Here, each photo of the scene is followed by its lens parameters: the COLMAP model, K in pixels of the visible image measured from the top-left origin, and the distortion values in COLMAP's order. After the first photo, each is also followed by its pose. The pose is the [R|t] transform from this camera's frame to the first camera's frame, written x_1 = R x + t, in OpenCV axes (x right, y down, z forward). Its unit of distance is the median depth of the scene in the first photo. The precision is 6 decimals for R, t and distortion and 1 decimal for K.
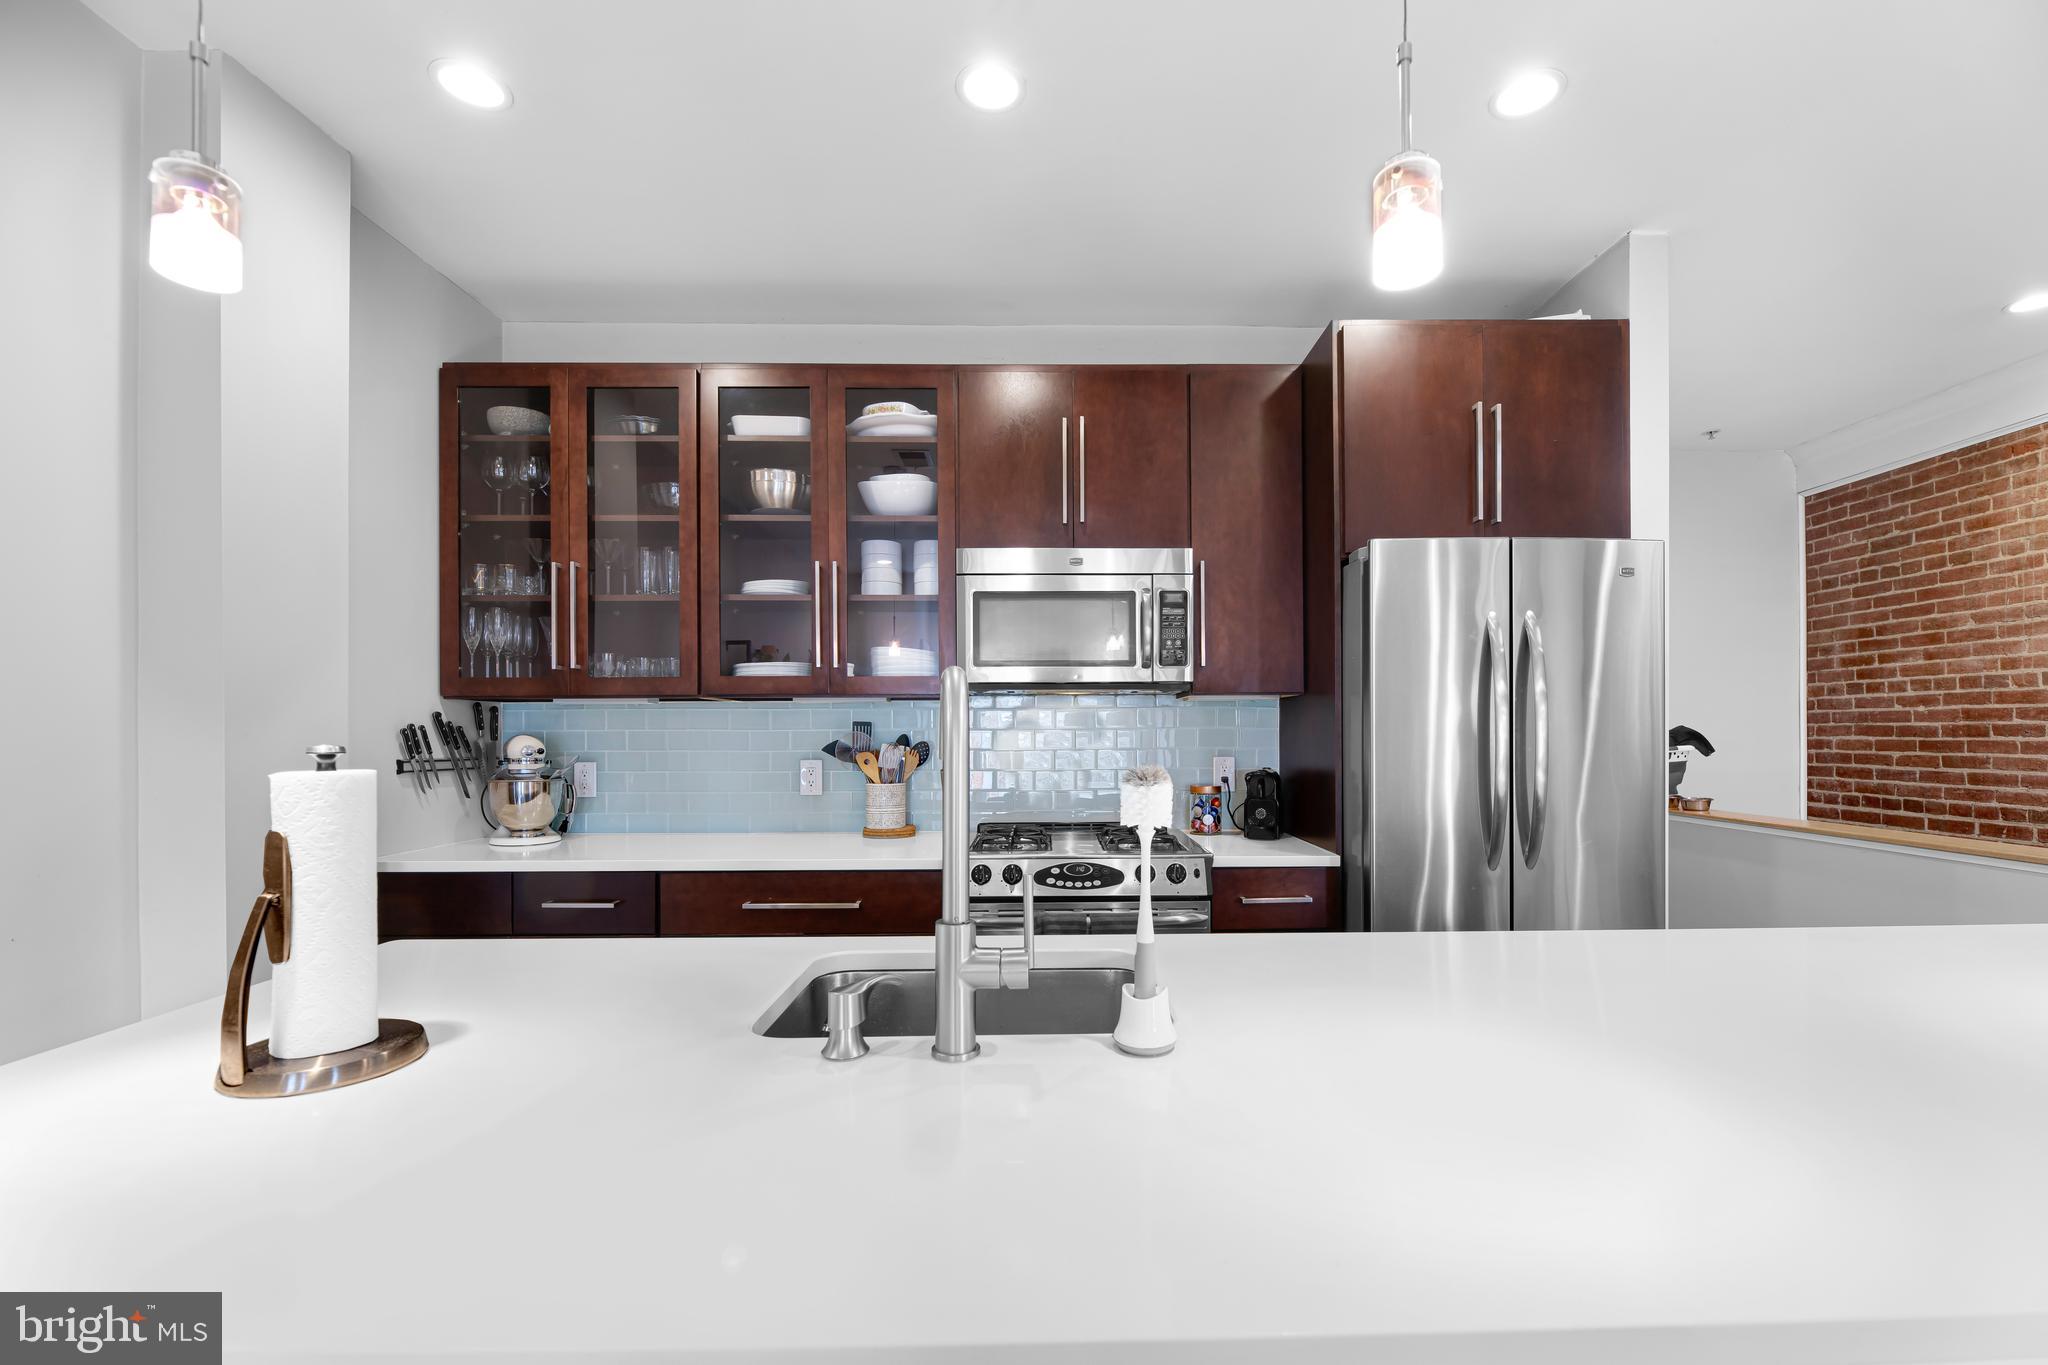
lens RADIAL K [[858.6, 0, 1027.6], [0, 858.6, 728.8], [0, 0, 1]] dist [-0.002419, -0.000315]
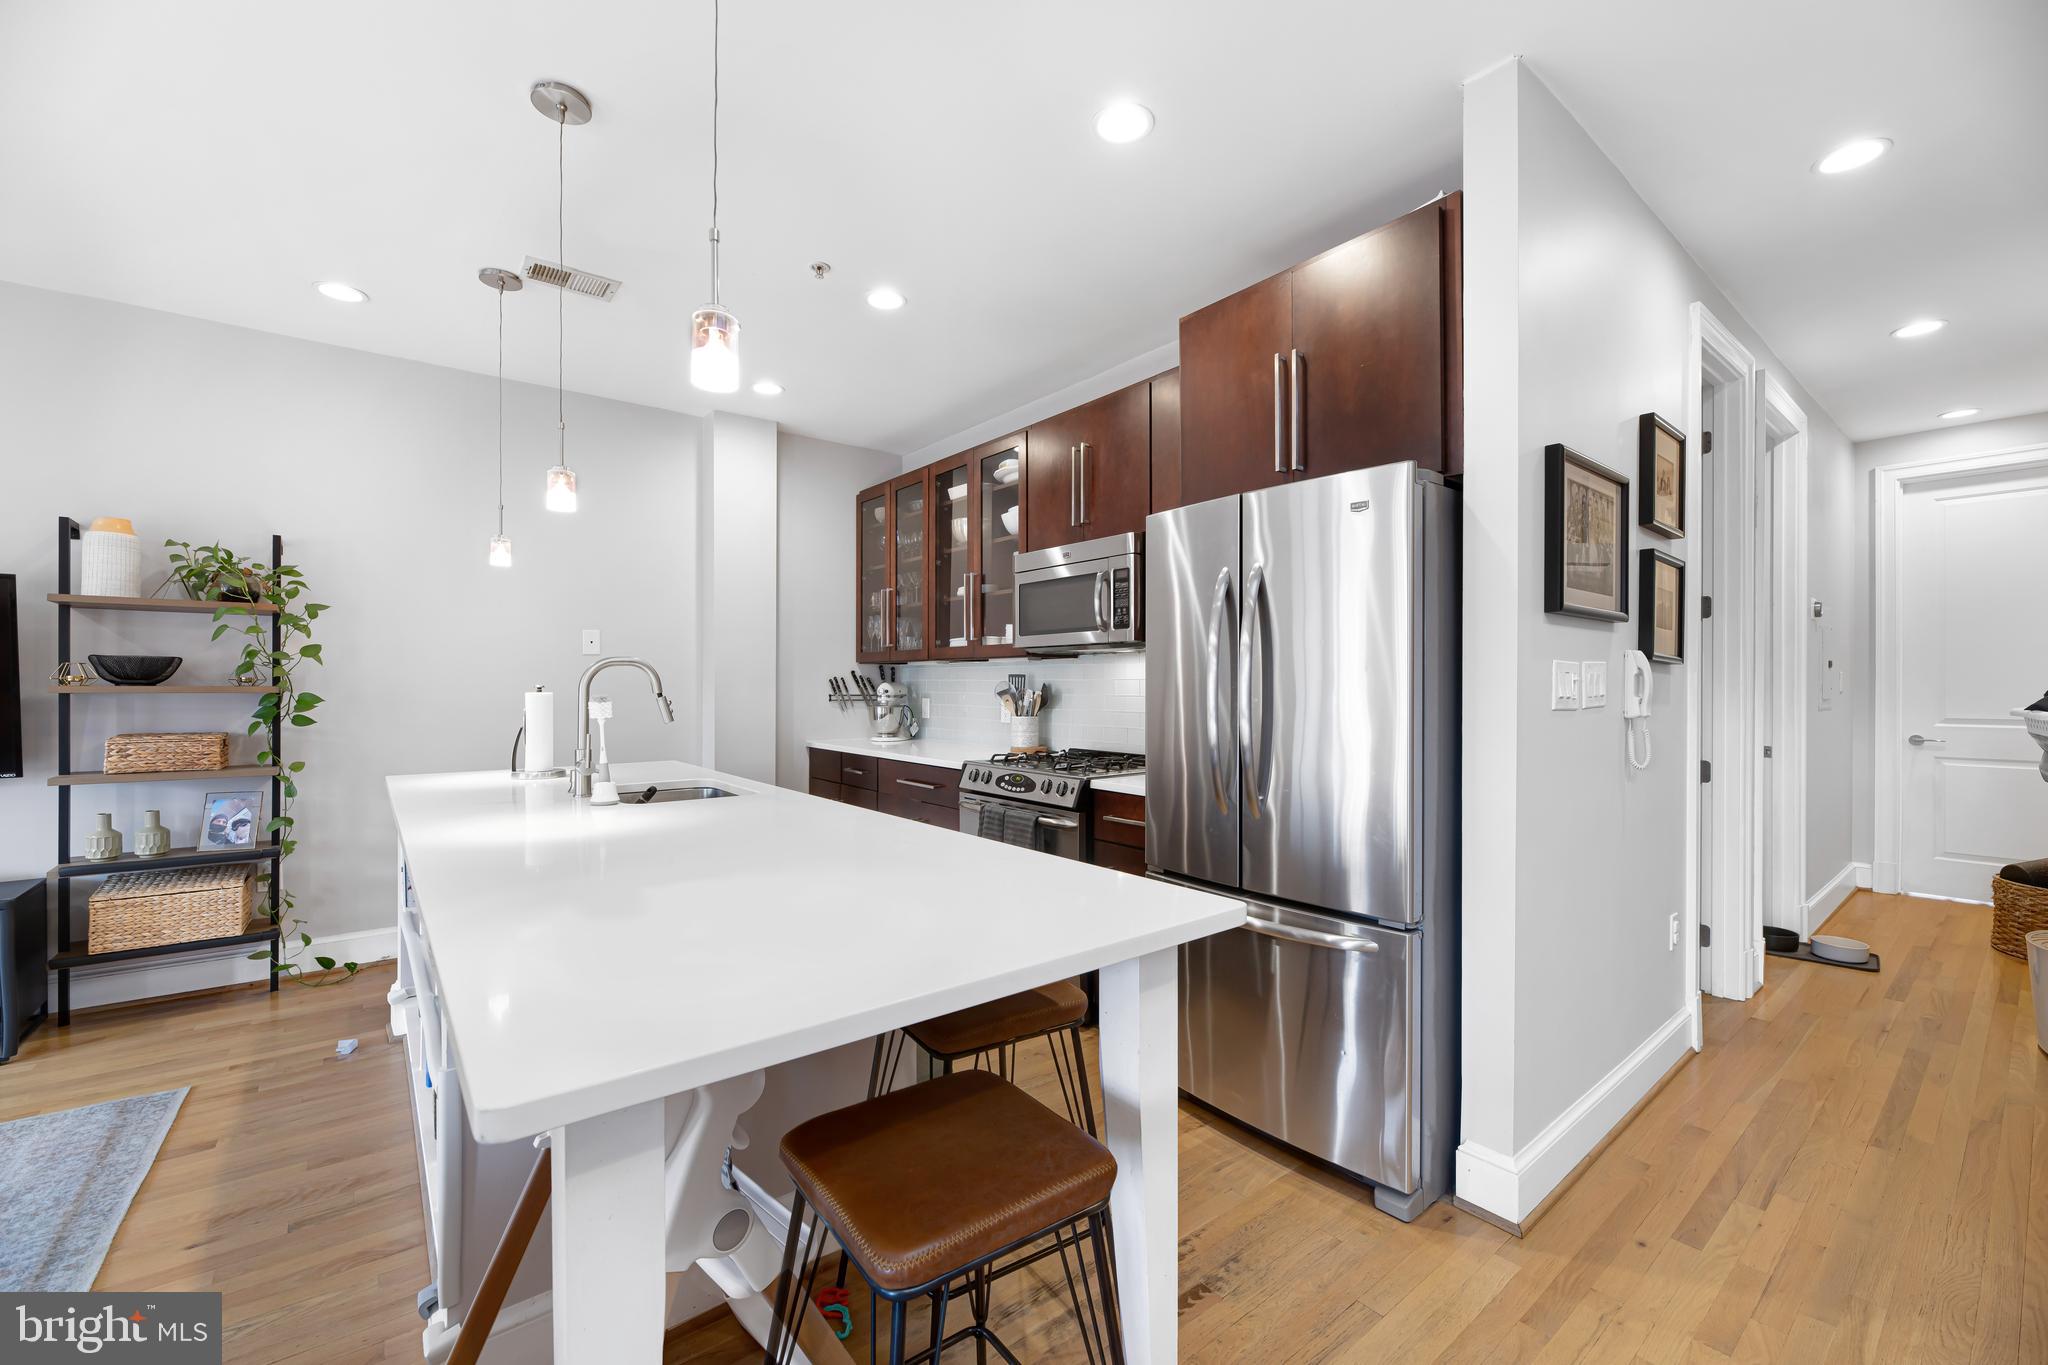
lens RADIAL K [[828.6, 0, 1037.6], [0, 828.6, 678.0], [0, 0, 1]] dist [-0.001651, -0.001987]
pose [[0.606623, -0.000929, -0.794989, 1.050762], [0.001946, 0.999998, 0.000316, -0.002765], [0.794987, -0.001738, 0.606624, 0.176272]]
